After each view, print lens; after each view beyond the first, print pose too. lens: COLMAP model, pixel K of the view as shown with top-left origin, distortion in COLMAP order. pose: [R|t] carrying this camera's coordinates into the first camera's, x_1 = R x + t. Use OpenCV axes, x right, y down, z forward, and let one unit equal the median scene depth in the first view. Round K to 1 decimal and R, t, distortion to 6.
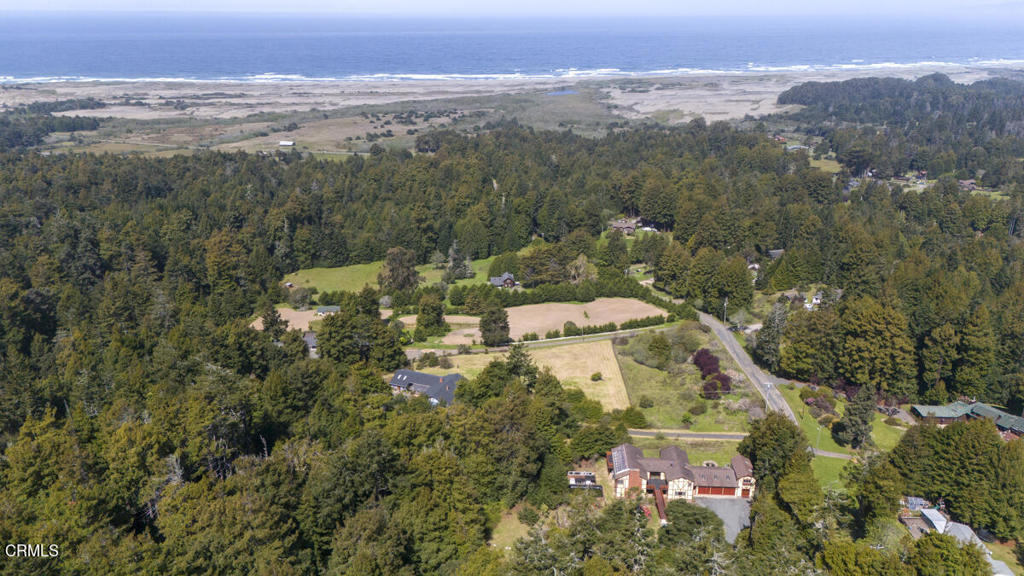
lens RADIAL K [[754.9, 0, 511.7], [0, 754.9, 292.2], [0, 0, 1]] dist [0.076903, -0.020327]
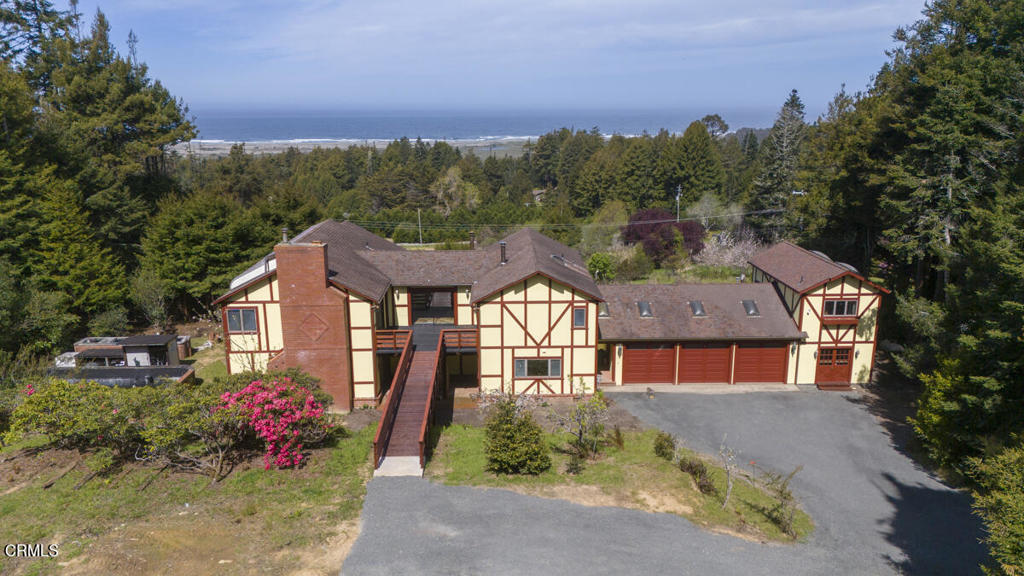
lens RADIAL K [[754.9, 0, 509.3], [0, 754.9, 285.1], [0, 0, 1]] dist [0.076903, -0.020327]
pose [[0.997365, -0.022070, 0.069111, 0.197399], [0.029920, 0.992950, -0.114695, 0.262228], [-0.066093, 0.116460, 0.990994, 0.784313]]
